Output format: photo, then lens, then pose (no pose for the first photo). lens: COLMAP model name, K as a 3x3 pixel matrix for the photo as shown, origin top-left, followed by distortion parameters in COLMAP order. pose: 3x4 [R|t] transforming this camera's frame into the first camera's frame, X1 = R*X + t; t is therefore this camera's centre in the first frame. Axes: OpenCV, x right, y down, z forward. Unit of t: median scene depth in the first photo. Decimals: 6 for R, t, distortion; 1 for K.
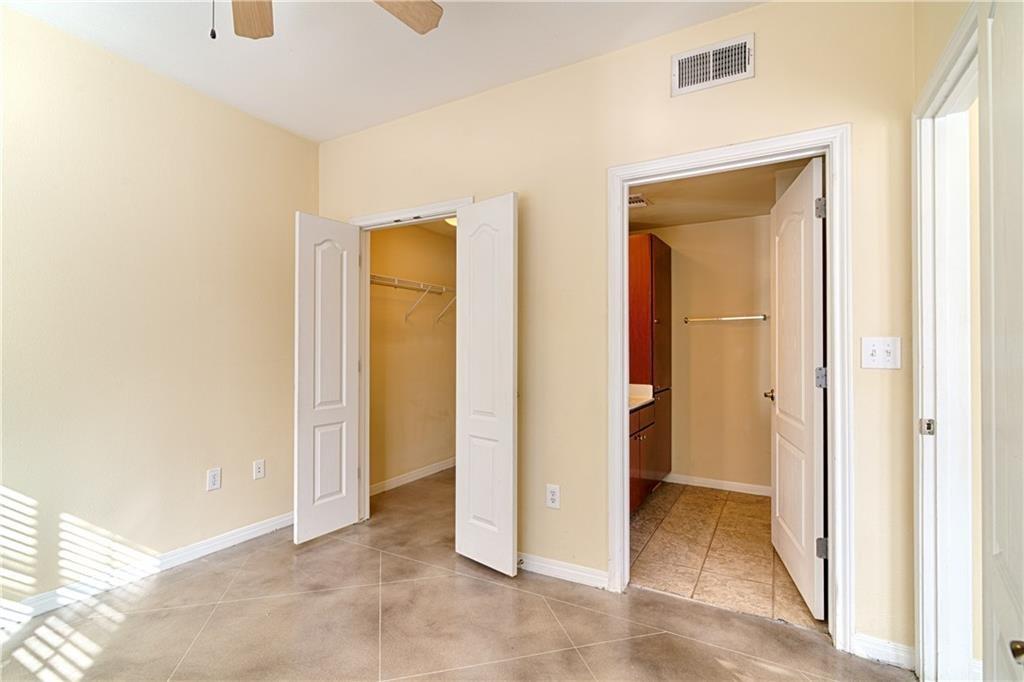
lens RADIAL K [[472.4, 0, 510.9], [0, 472.4, 342.6], [0, 0, 1]] dist [-0.010294, 0.000345]
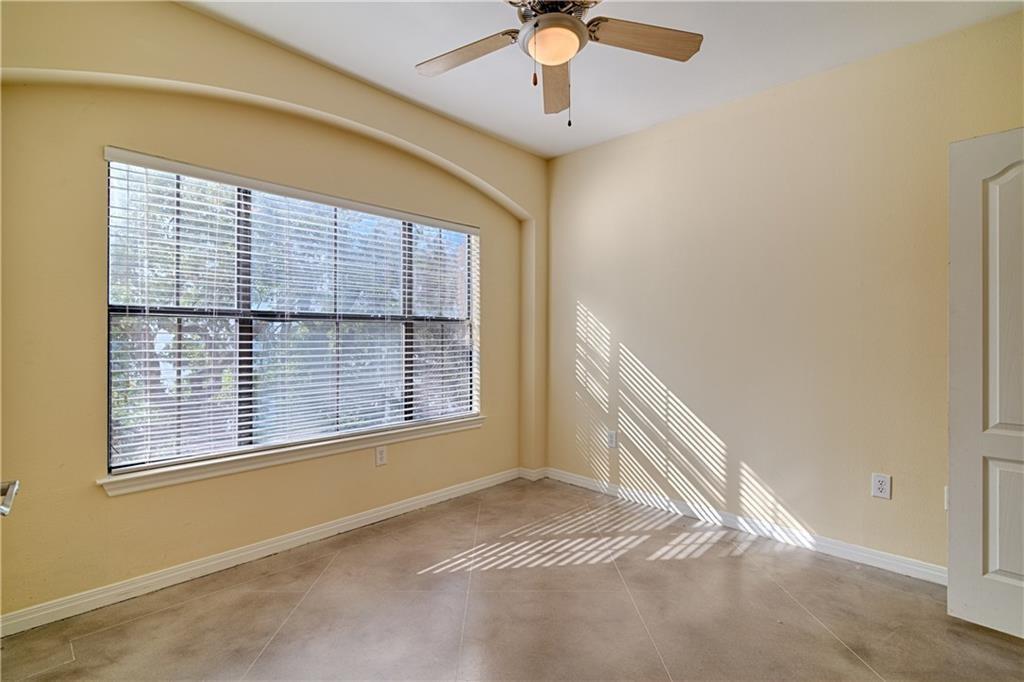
lens RADIAL K [[472.4, 0, 508.6], [0, 472.4, 336.1], [0, 0, 1]] dist [-0.010294, 0.000345]
pose [[-0.244001, -0.000014, -0.969775, 0.430270], [0.005485, 0.999984, -0.001395, 0.006946], [0.969759, -0.005660, -0.243997, 0.587308]]
